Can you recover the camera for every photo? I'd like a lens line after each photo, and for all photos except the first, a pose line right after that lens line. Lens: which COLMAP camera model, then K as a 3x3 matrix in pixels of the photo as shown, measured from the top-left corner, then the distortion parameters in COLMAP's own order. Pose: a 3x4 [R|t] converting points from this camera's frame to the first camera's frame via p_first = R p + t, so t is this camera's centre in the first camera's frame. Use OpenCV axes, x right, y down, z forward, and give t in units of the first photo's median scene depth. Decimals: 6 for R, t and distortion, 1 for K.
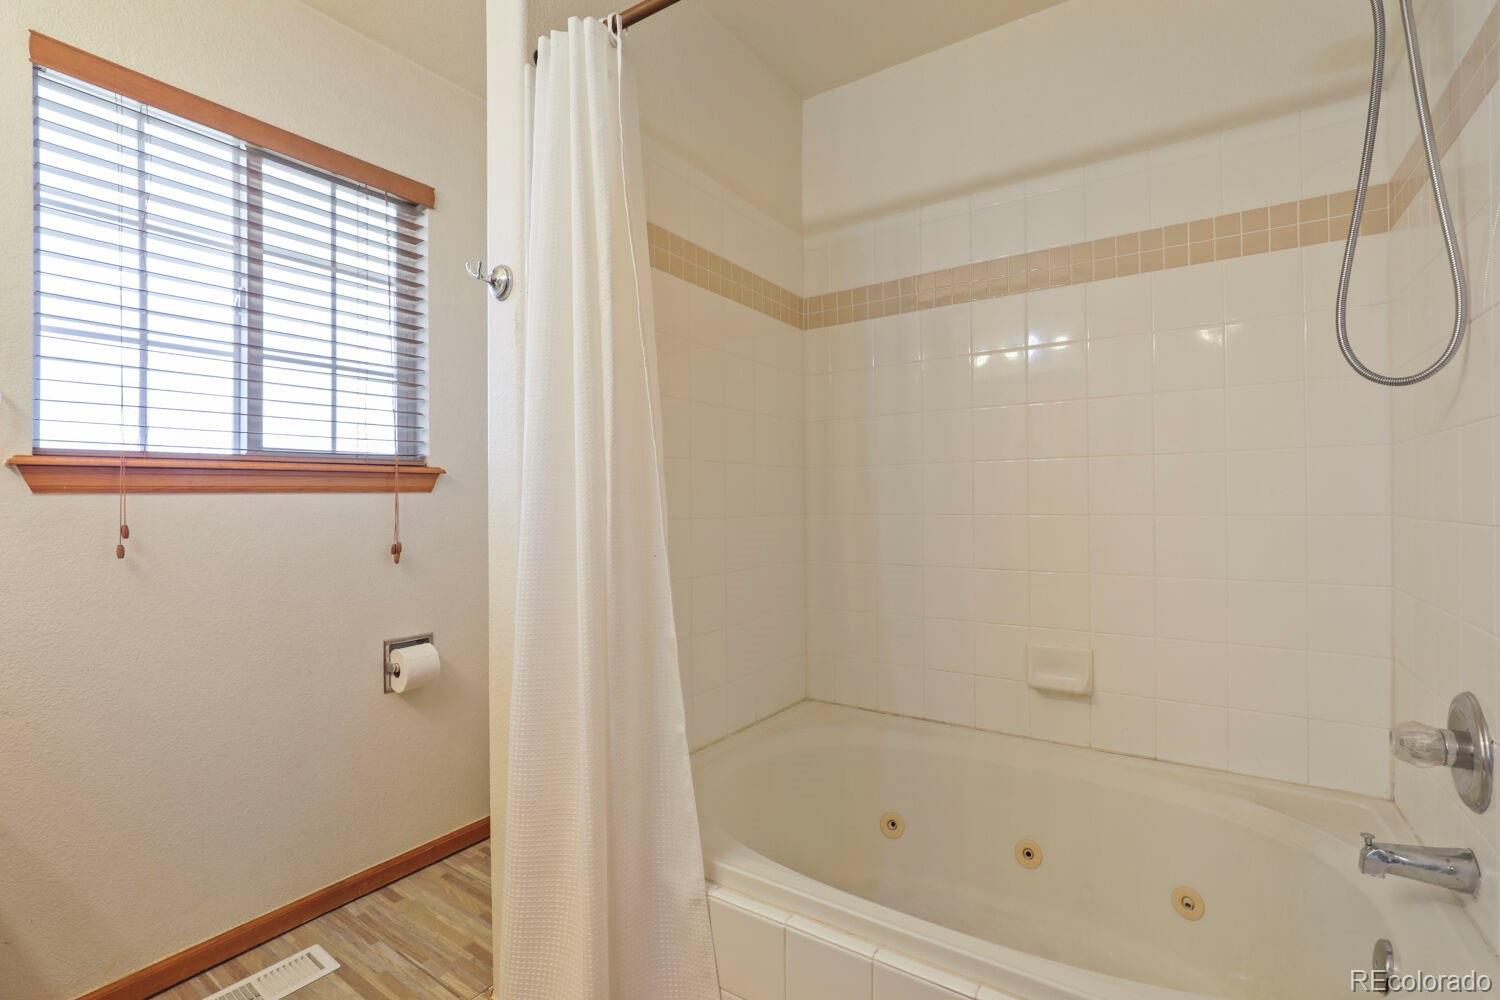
lens RADIAL K [[676.1, 0, 748.6], [0, 676.1, 503.2], [0, 0, 1]] dist [0.000966, 0.000259]
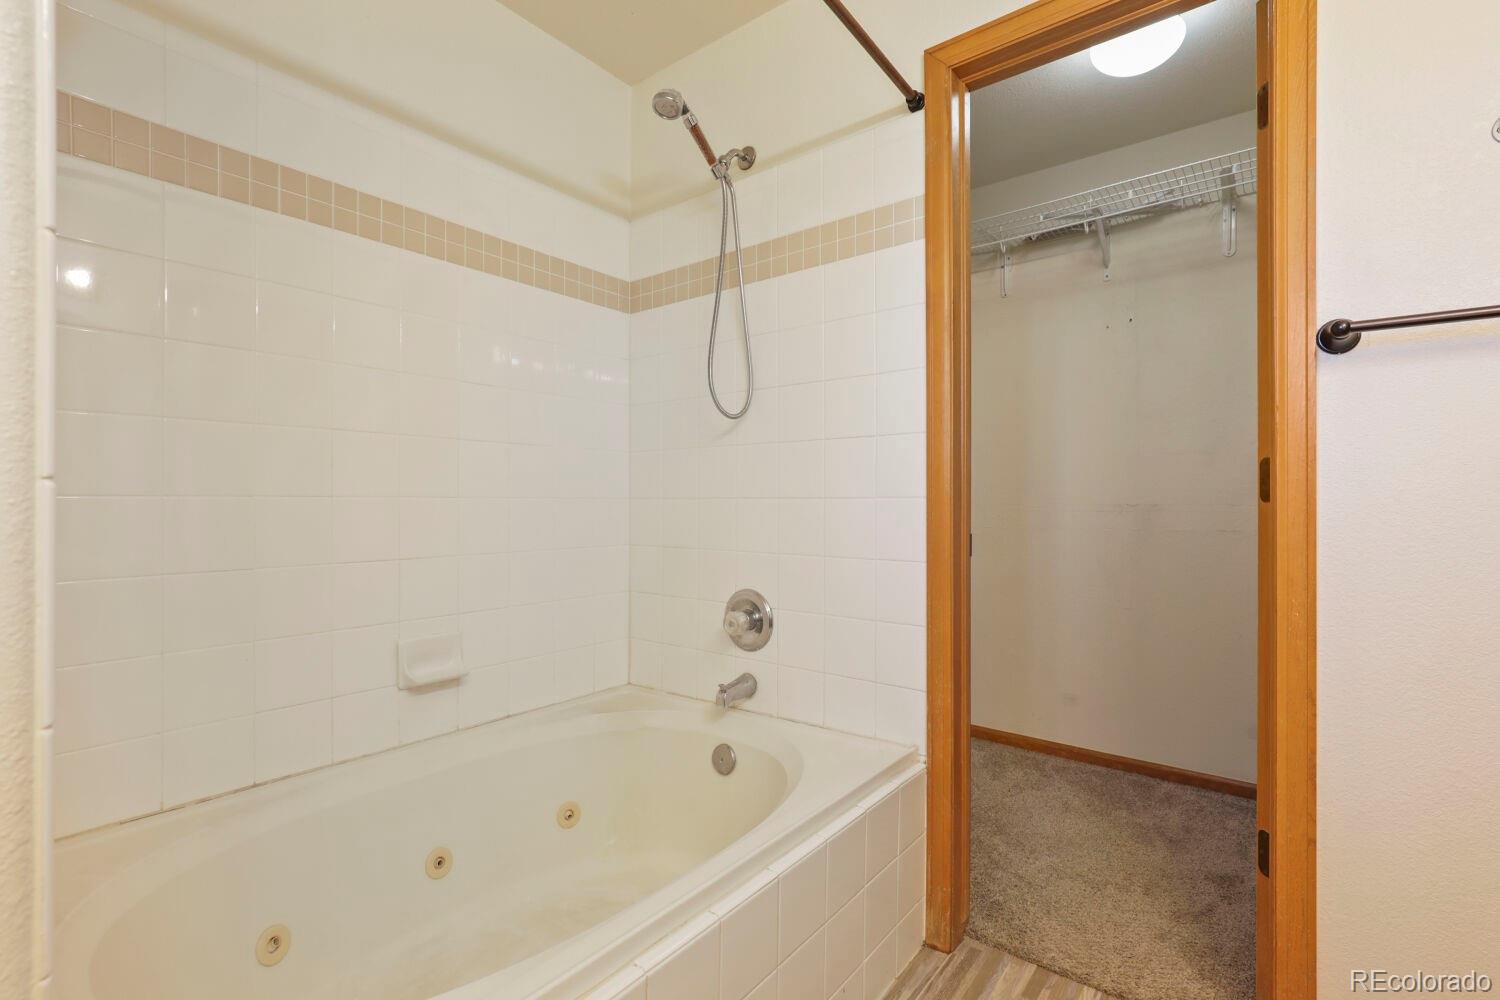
lens RADIAL K [[692.3, 0, 743.8], [0, 692.3, 505.7], [0, 0, 1]] dist [-0.023363, 0.007889]
pose [[0.065705, 0.005170, 0.997826, -0.457231], [-0.004704, 0.999977, -0.004872, 0.030916], [-0.997828, -0.004374, 0.065727, 0.484115]]
